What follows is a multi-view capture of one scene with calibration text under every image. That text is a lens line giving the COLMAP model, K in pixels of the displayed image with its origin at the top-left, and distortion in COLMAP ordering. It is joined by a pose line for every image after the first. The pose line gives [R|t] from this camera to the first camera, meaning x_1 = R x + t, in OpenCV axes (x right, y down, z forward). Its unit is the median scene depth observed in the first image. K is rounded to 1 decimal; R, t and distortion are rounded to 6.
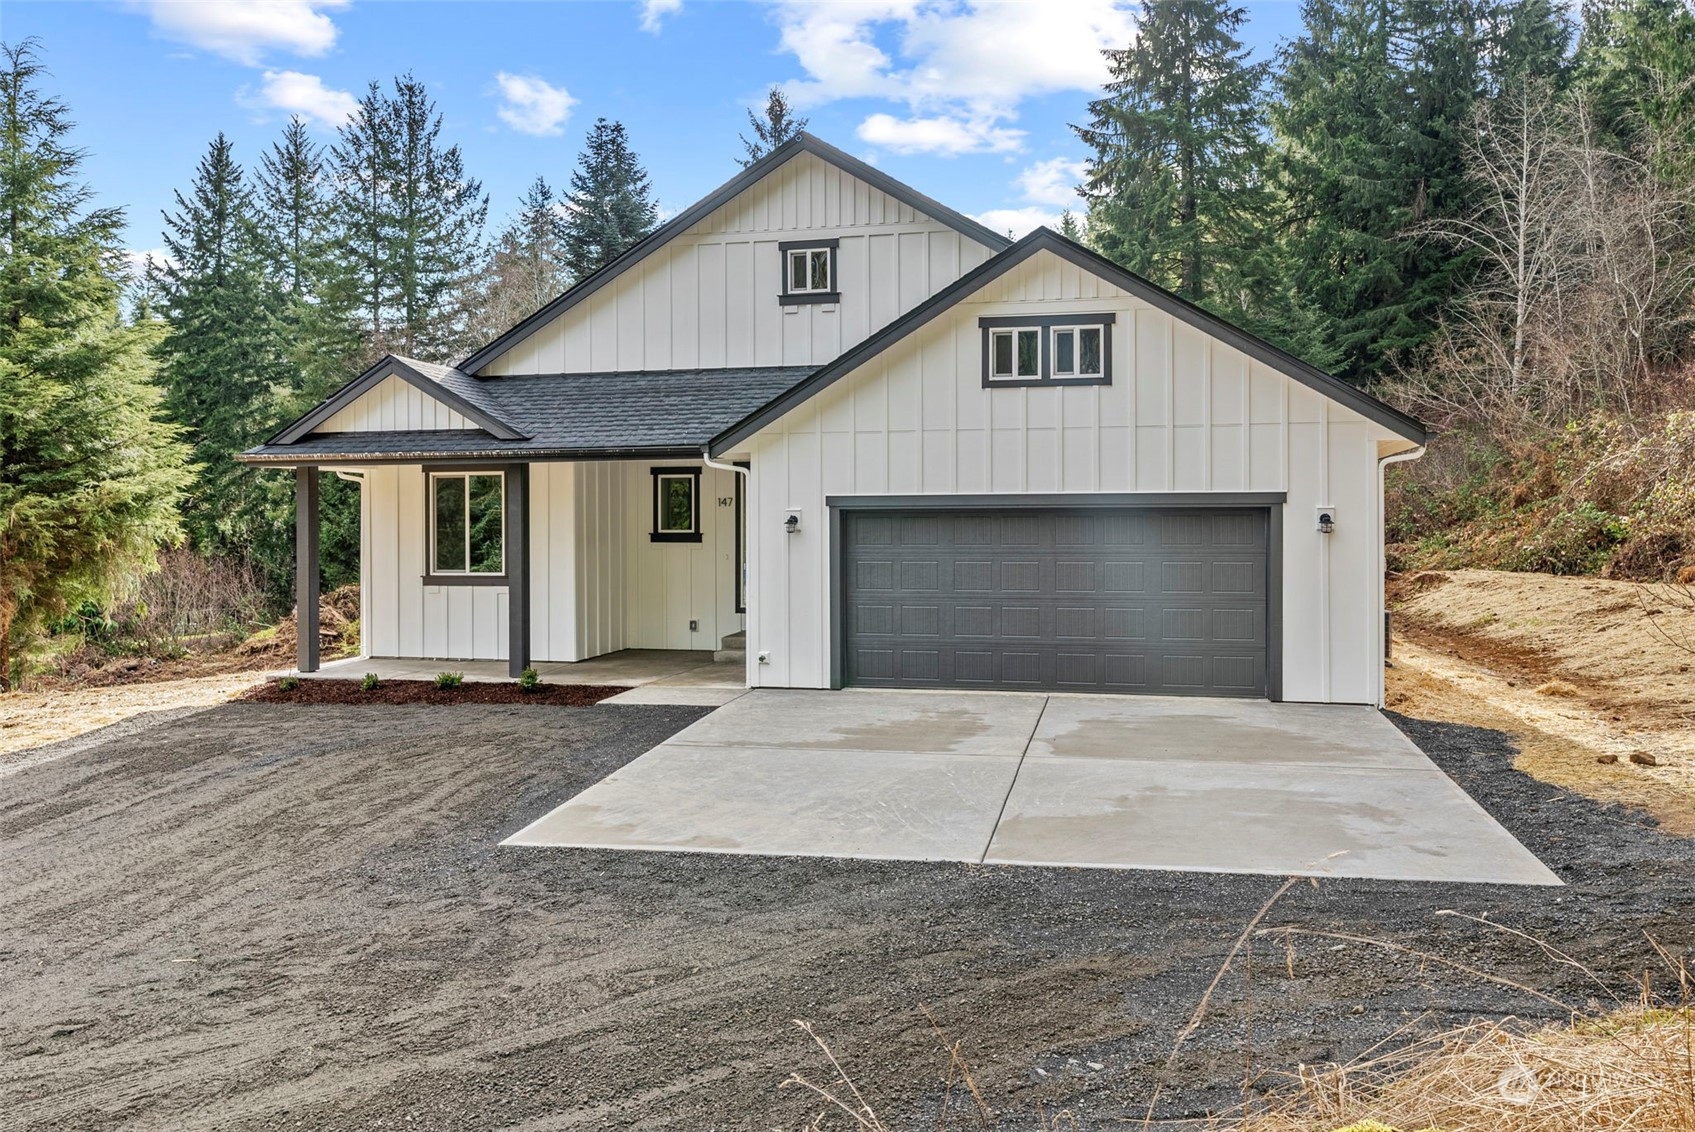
lens RADIAL K [[1129.8, 0, 850.7], [0, 1129.8, 569.1], [0, 0, 1]] dist [0.013072, -0.008451]
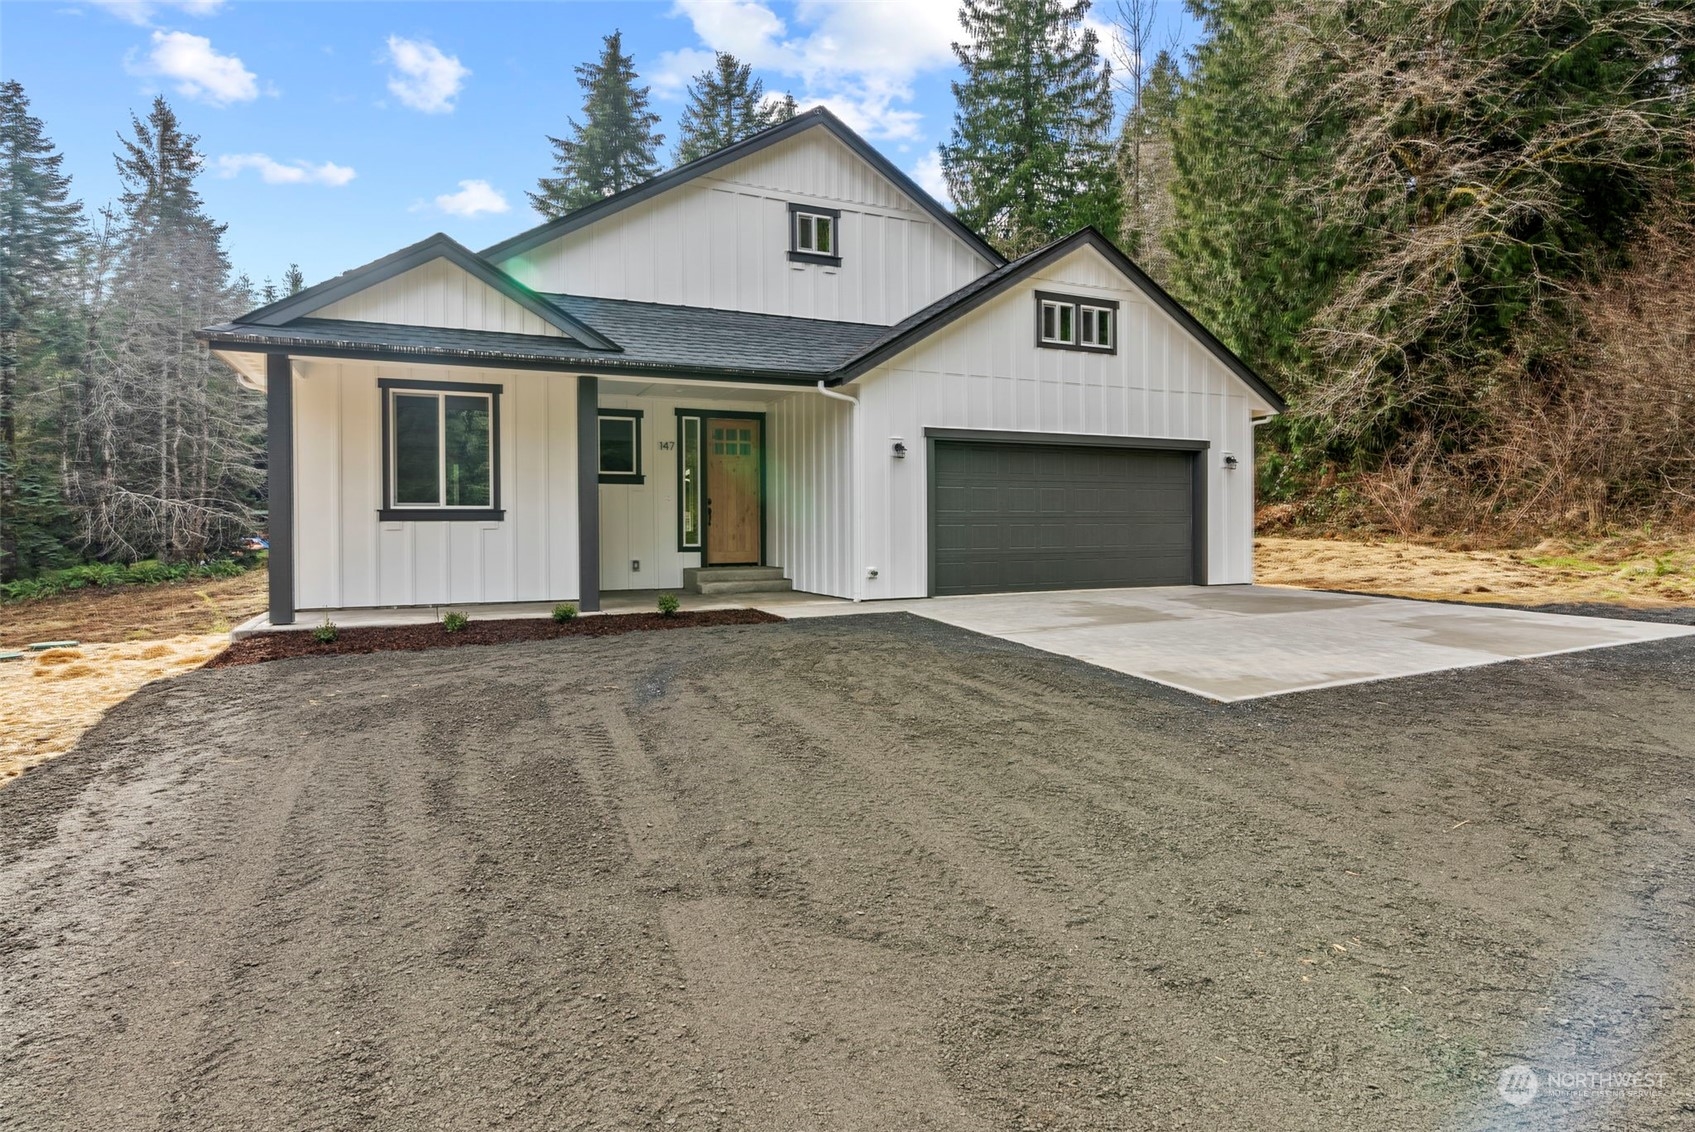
lens RADIAL K [[871.3, 0, 826.5], [0, 871.3, 557.5], [0, 0, 1]] dist [-0.008668, 0.005053]
pose [[0.811039, -0.020035, 0.584649, -0.531575], [0.026004, 0.999660, -0.001818, 0.056274], [-0.584413, 0.016677, 0.811285, 0.301941]]
